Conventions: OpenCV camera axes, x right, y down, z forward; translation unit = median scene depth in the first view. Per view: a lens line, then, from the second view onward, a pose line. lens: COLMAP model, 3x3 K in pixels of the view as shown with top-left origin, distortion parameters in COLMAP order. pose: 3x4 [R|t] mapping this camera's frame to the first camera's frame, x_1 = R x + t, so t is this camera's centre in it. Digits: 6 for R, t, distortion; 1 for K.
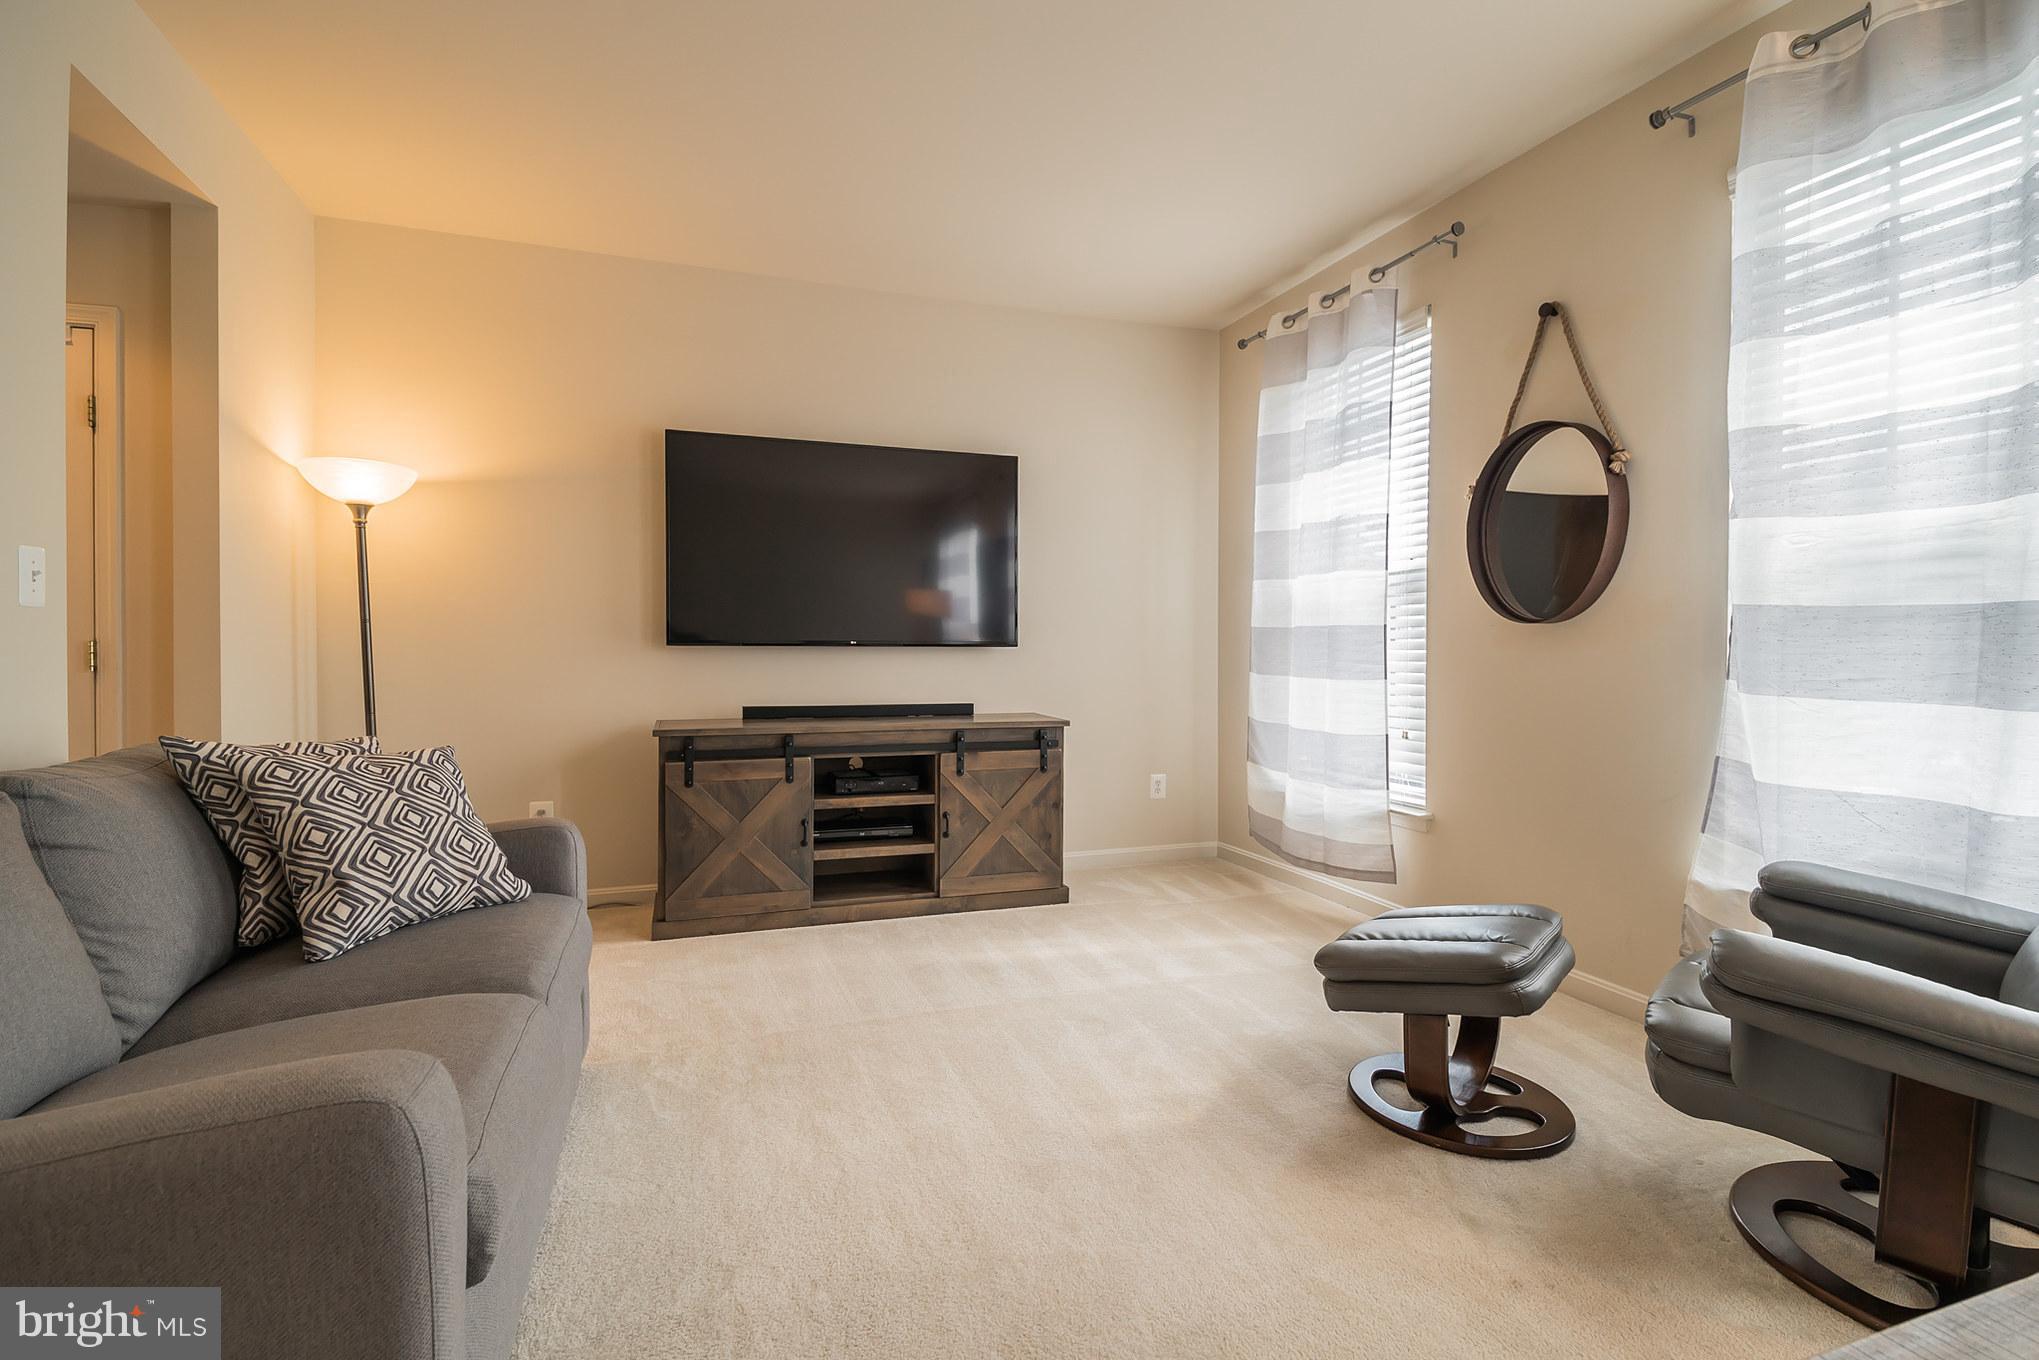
lens RADIAL K [[949.8, 0, 1026.2], [0, 949.8, 682.1], [0, 0, 1]] dist [0.023992, -0.000337]
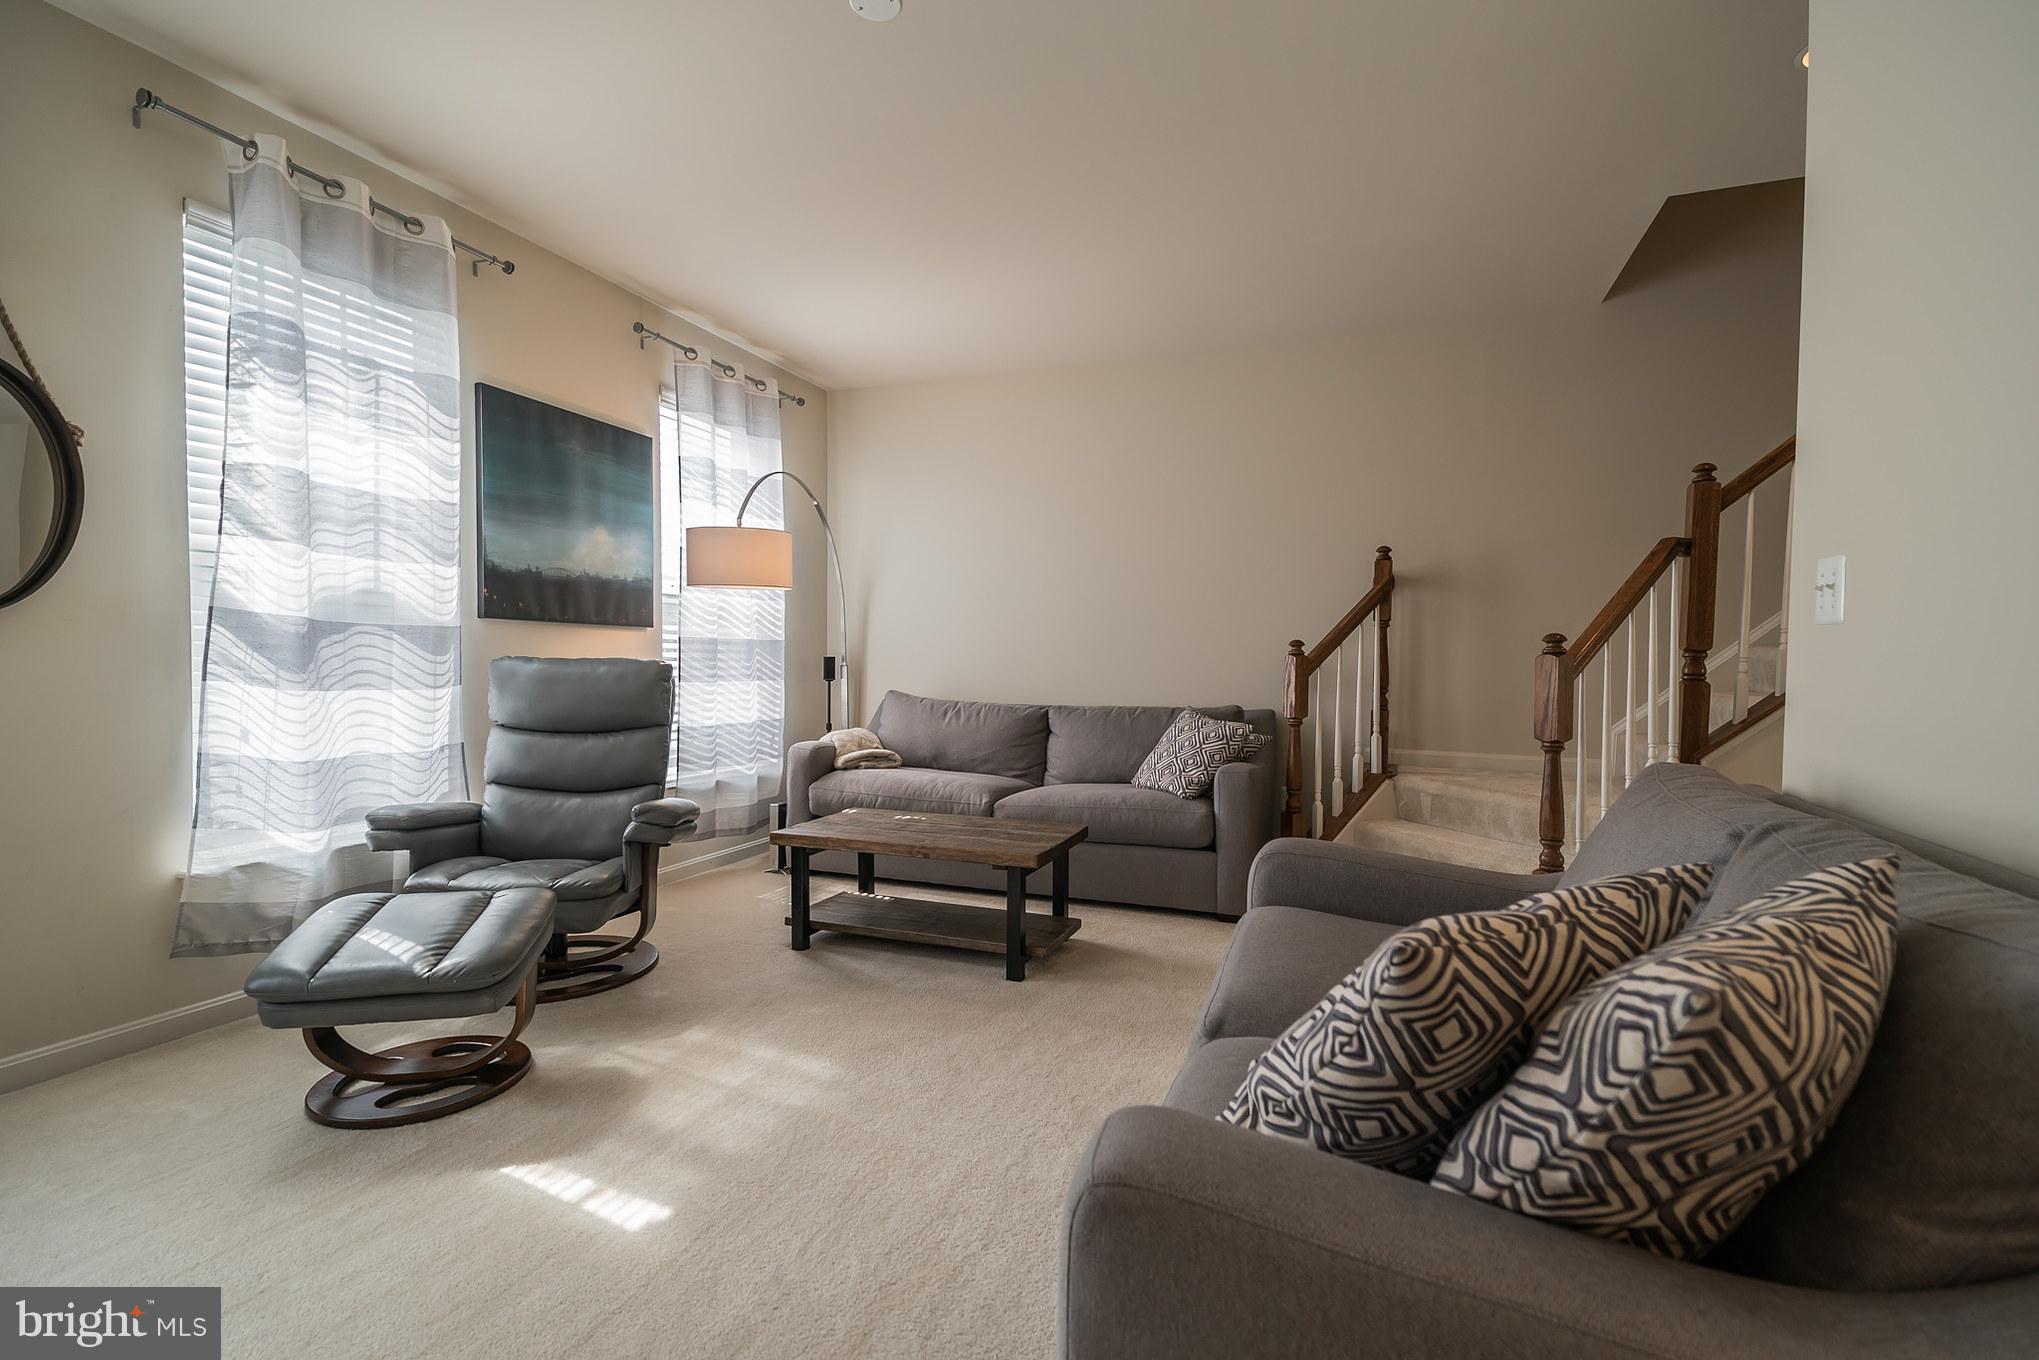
lens RADIAL K [[949.8, 0, 1026.2], [0, 949.8, 682.1], [0, 0, 1]] dist [0.023992, -0.000337]
pose [[-0.762048, -0.022948, 0.647114, -0.669676], [0.007882, 0.998969, 0.044709, -0.033739], [-0.647473, 0.039171, -0.761081, 1.242232]]
